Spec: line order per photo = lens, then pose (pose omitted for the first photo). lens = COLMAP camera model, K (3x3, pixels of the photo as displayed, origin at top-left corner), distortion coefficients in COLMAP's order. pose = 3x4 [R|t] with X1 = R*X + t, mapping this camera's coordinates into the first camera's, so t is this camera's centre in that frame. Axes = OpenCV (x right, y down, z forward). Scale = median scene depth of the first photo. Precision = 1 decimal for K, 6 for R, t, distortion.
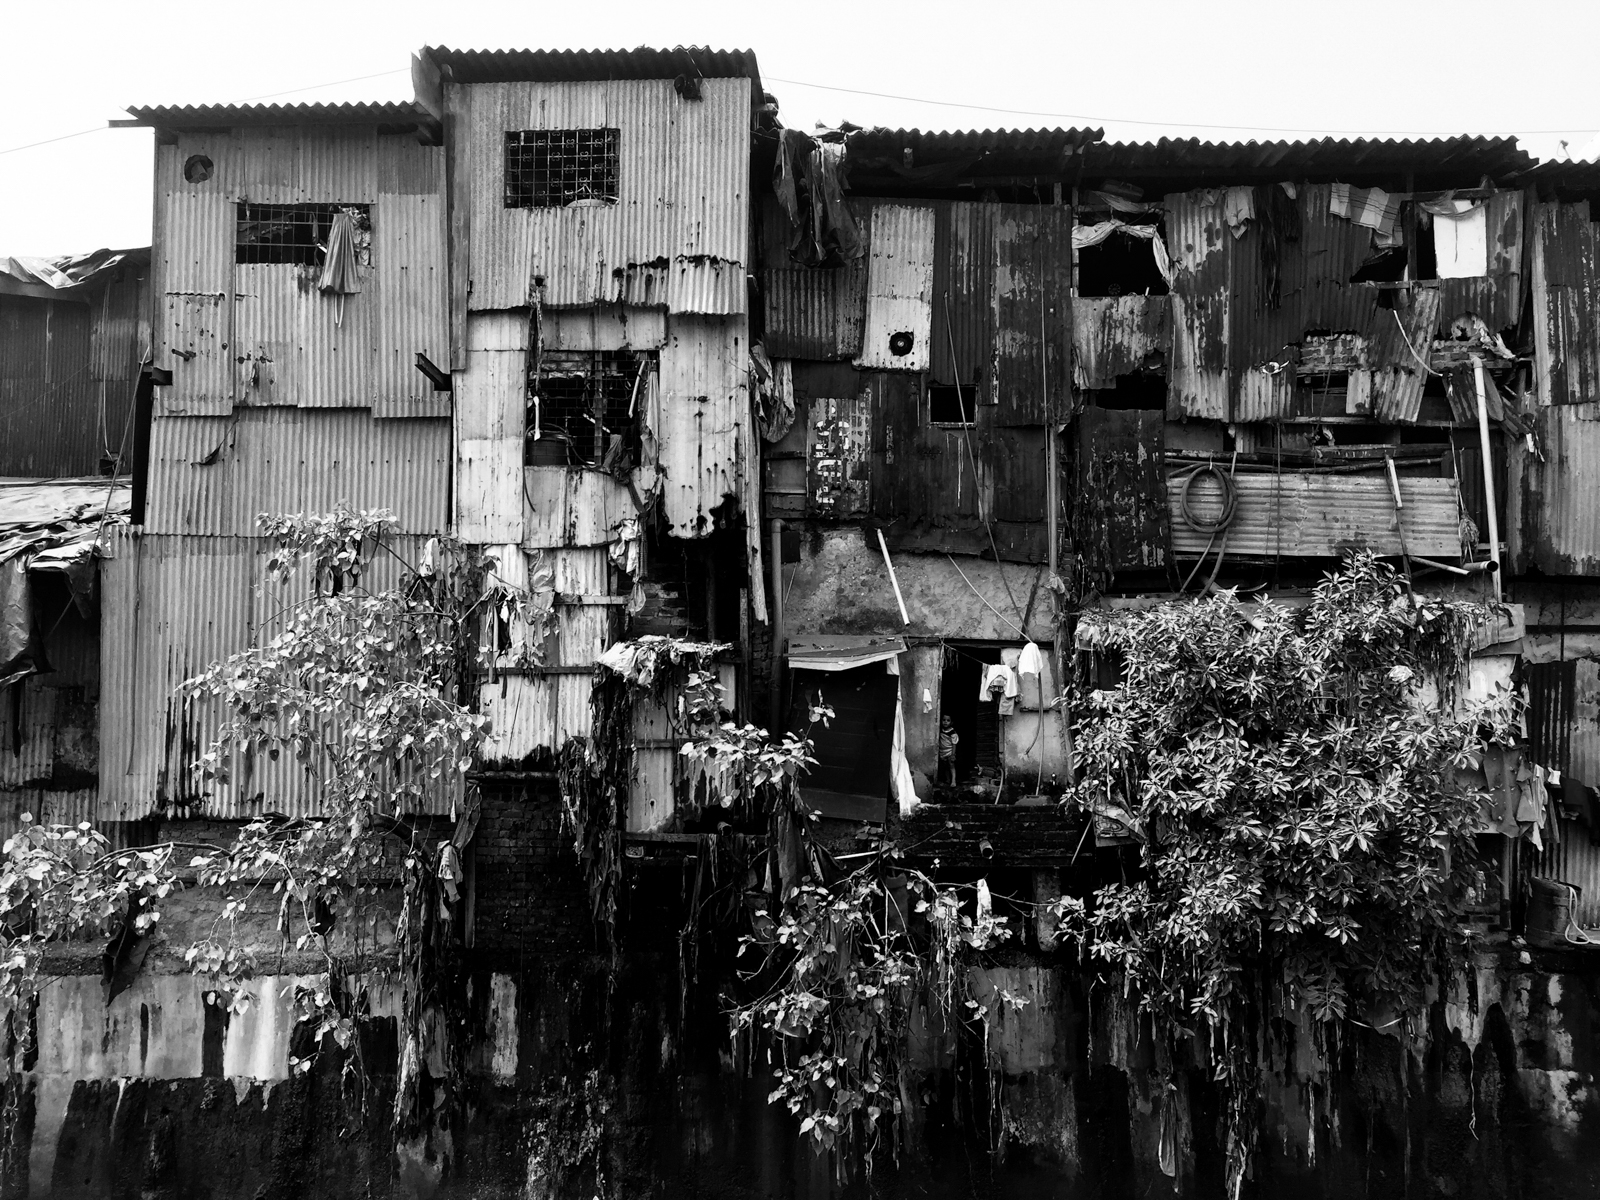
lens RADIAL K [[1334.9, 0, 807.4], [0, 1334.9, 592.6], [0, 0, 1]] dist [0.070810, -0.108382]
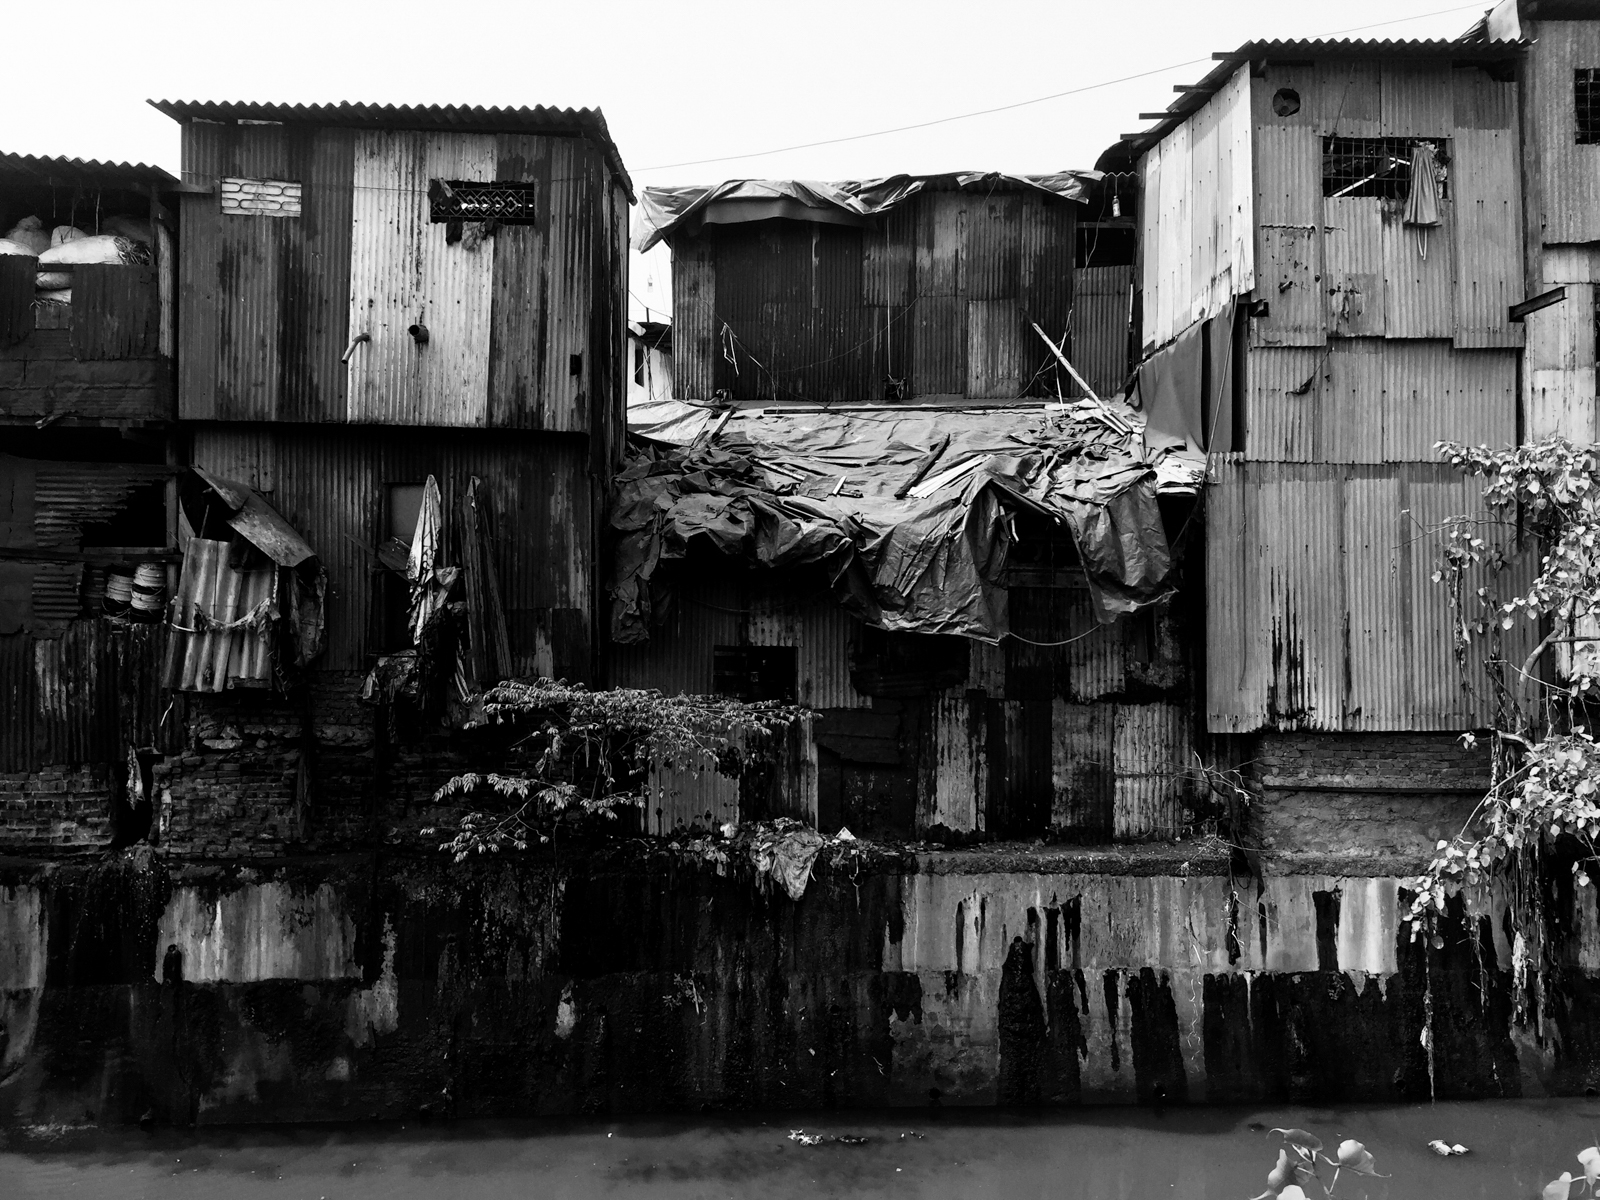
lens RADIAL K [[1334.9, 0, 807.4], [0, 1334.9, 592.6], [0, 0, 1]] dist [0.070810, -0.108382]
pose [[0.999581, 0.003098, 0.028769, -0.854121], [-0.004896, 0.998025, 0.062634, -0.005032], [-0.028518, -0.062749, 0.997622, -0.034959]]
